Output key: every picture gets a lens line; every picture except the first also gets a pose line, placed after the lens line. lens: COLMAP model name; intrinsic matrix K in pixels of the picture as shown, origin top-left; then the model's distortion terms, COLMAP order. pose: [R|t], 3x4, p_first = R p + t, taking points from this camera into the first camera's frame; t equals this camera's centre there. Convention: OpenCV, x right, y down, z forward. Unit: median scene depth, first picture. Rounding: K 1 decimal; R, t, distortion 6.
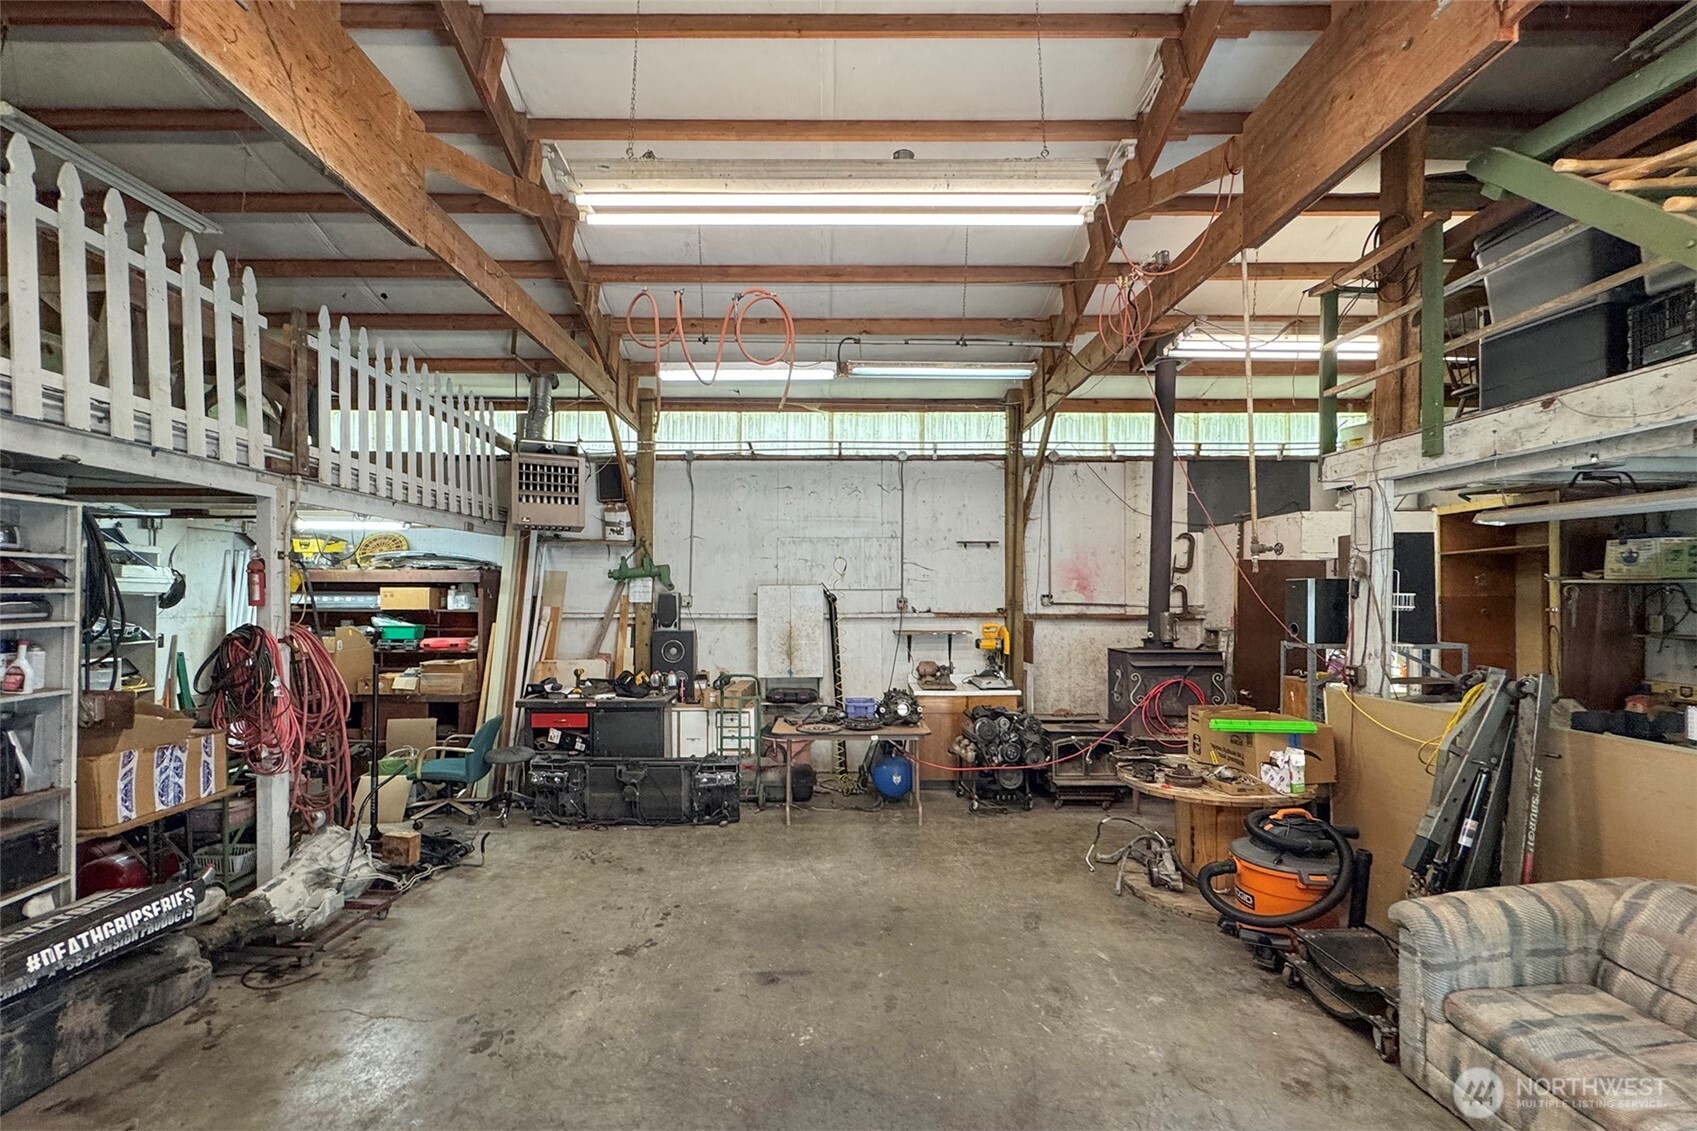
lens RADIAL K [[687.9, 0, 845.7], [0, 687.9, 612.3], [0, 0, 1]] dist [-0.061618, -0.000016]
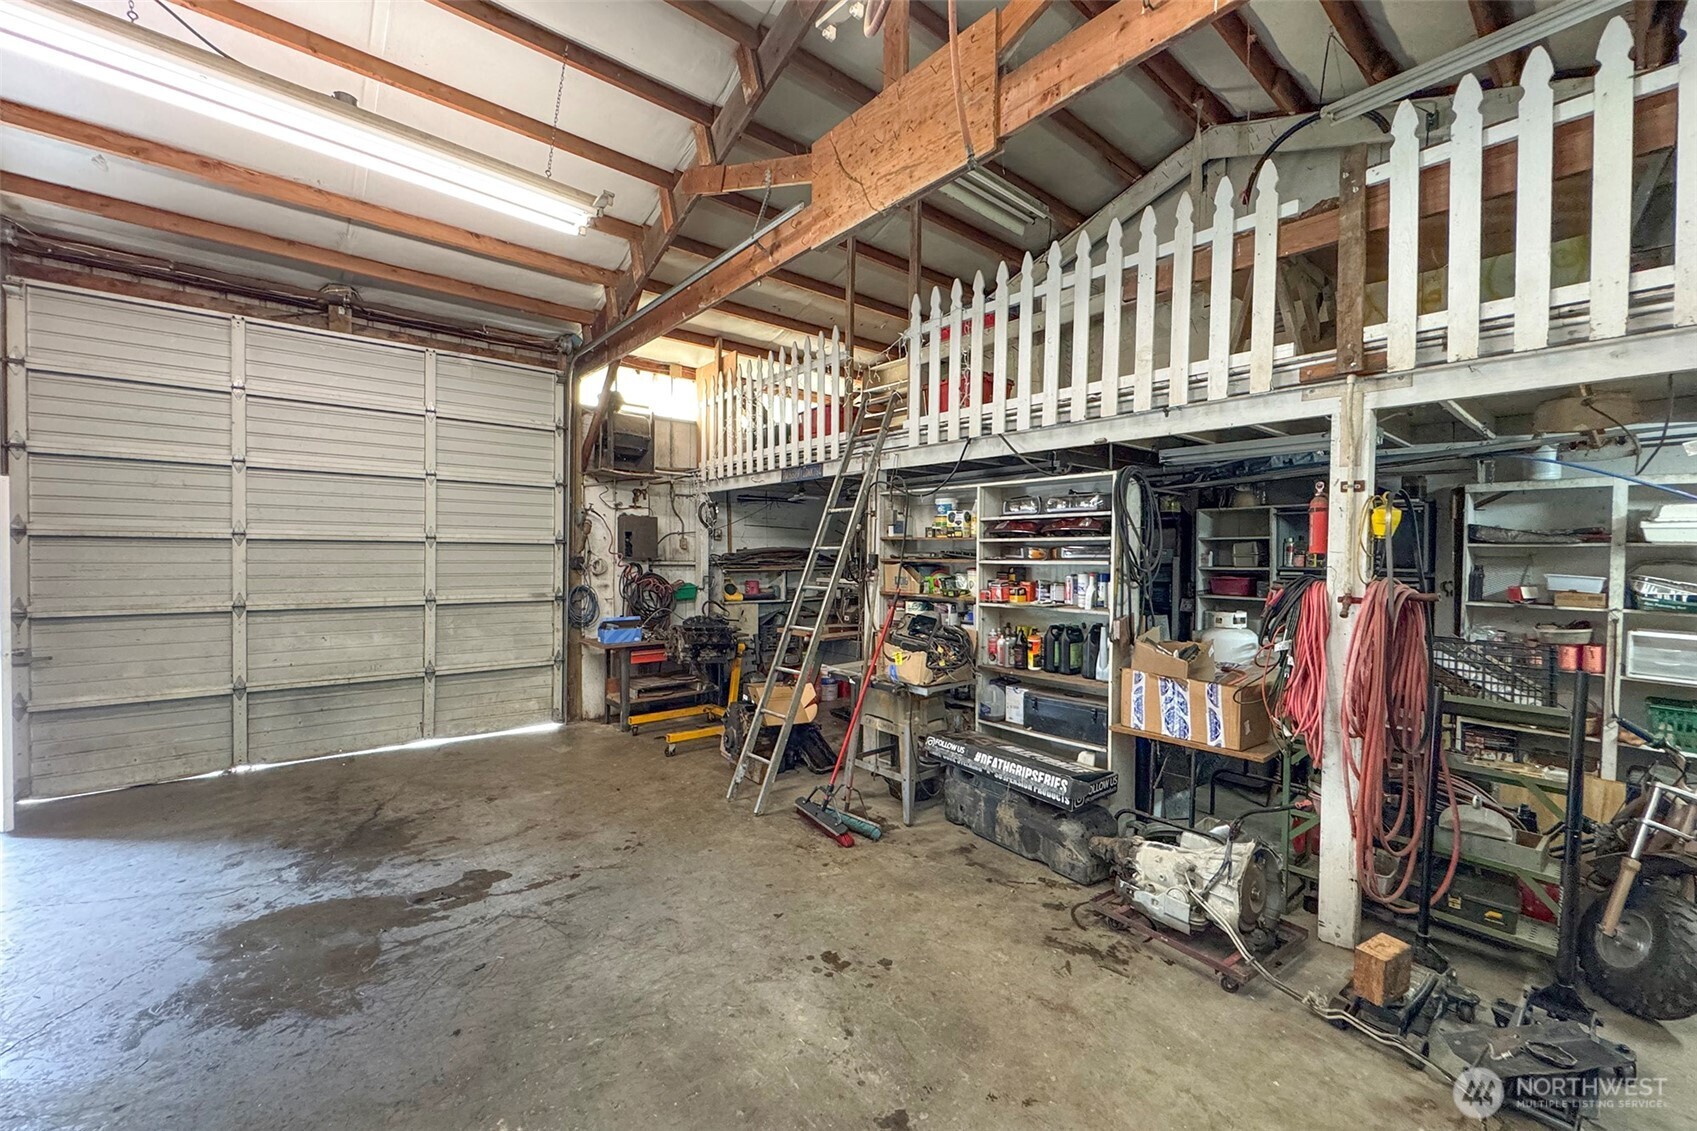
lens RADIAL K [[673.7, 0, 848.5], [0, 673.7, 565.5], [0, 0, 1]] dist [0.000041, -0.000001]
pose [[-0.778387, 0.003213, -0.627777, 0.088030], [-0.025710, 0.998985, 0.036991, -0.012803], [0.627259, 0.044934, -0.777514, 1.523070]]
